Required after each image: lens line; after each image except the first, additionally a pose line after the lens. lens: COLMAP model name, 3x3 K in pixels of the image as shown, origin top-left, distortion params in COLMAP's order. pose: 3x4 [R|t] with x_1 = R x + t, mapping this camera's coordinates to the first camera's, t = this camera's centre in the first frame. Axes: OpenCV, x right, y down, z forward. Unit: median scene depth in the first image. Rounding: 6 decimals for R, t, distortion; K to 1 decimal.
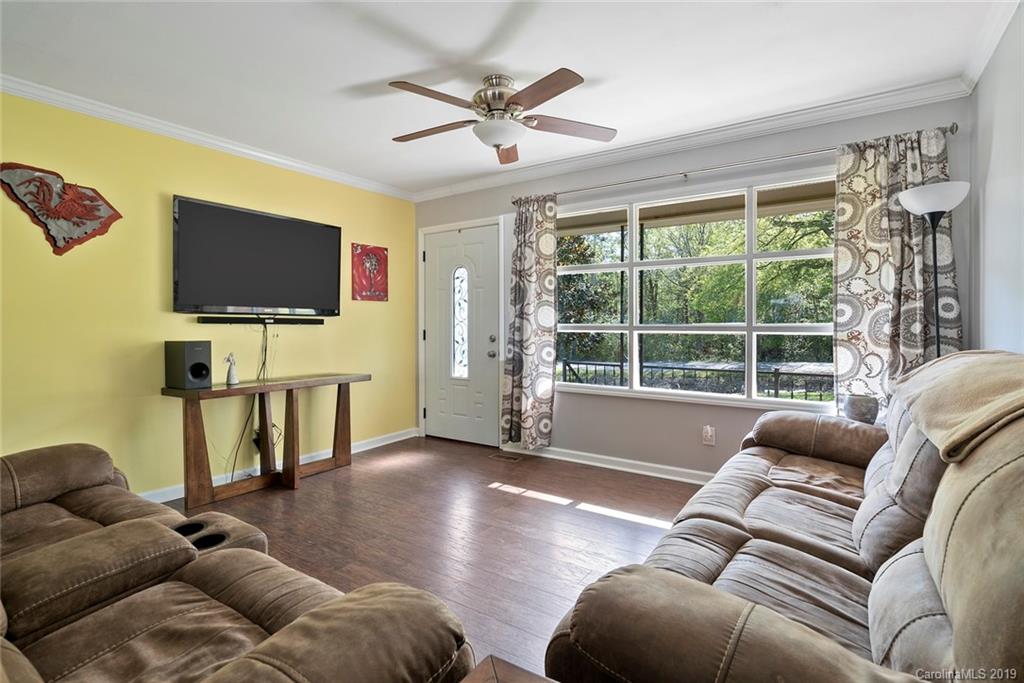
lens RADIAL K [[494.1, 0, 511.6], [0, 494.1, 330.1], [0, 0, 1]] dist [-0.003909, -0.000072]
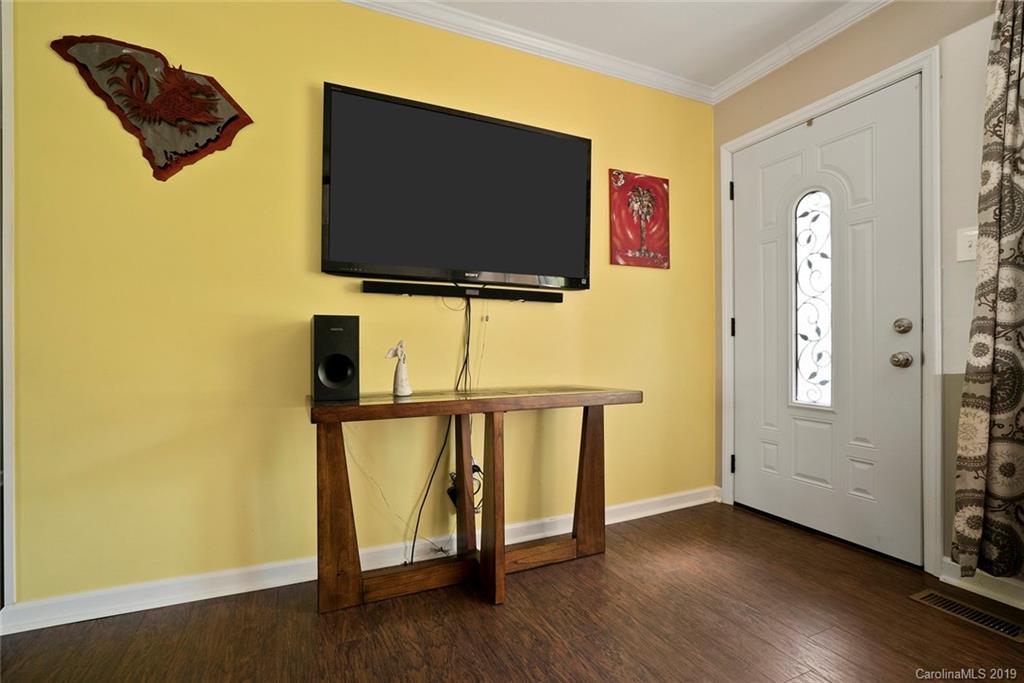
lens RADIAL K [[471.8, 0, 523.5], [0, 471.8, 343.9], [0, 0, 1]] dist [-0.007093, 0.003850]
pose [[0.870921, -0.000389, -0.491422, -0.158081], [-0.006638, 0.999899, -0.012556, 0.050316], [0.491378, 0.014197, 0.870831, 0.537433]]
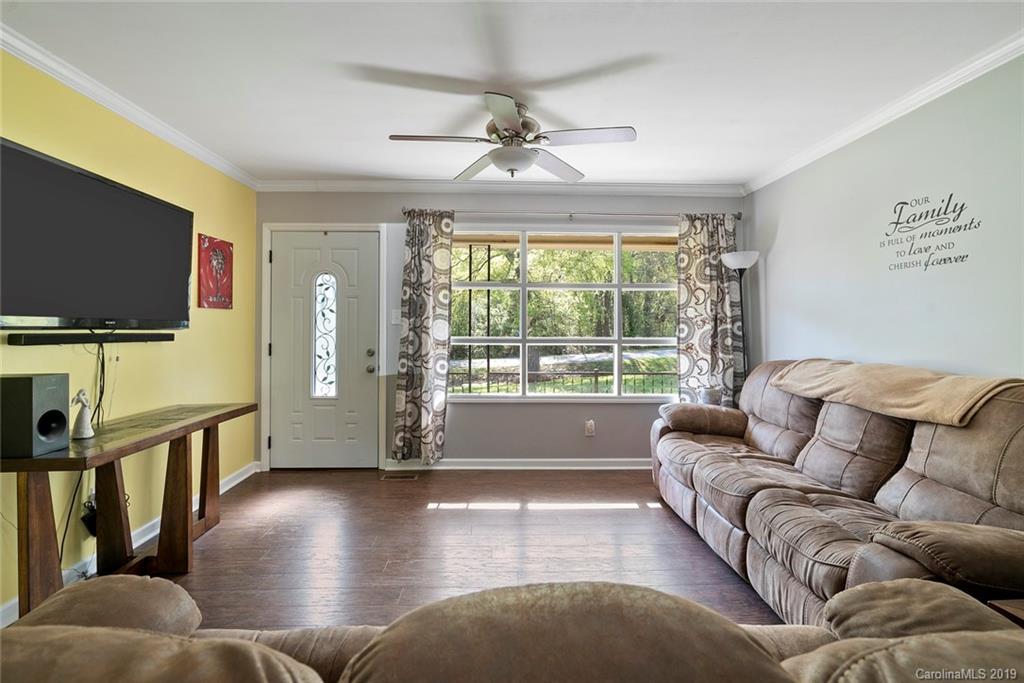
lens RADIAL K [[471.8, 0, 502.3], [0, 471.8, 320.2], [0, 0, 1]] dist [-0.007093, 0.003850]
pose [[0.811358, 0.011625, 0.584434, -0.433445], [0.002725, 0.999716, -0.023667, -0.026626], [-0.584543, 0.020795, 0.811096, 0.153907]]
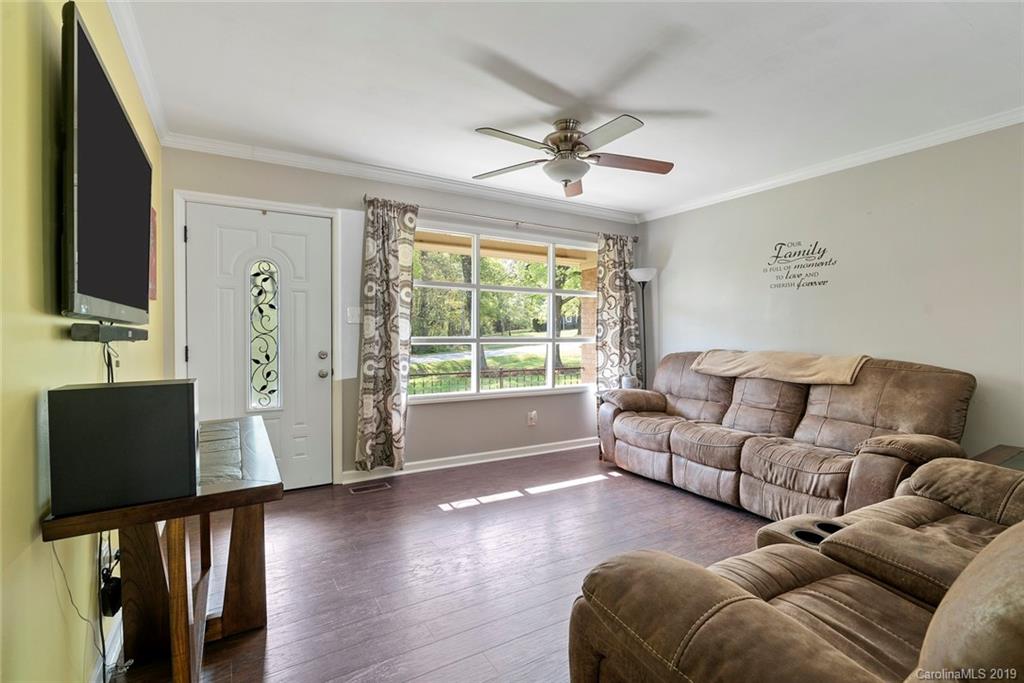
lens RADIAL K [[471.8, 0, 506.9], [0, 471.8, 338.1], [0, 0, 1]] dist [-0.007093, 0.003850]
pose [[0.425124, -0.006568, 0.905111, -0.748495], [0.007592, 0.999964, 0.003690, -0.013680], [-0.905103, 0.005303, 0.425158, 0.466602]]
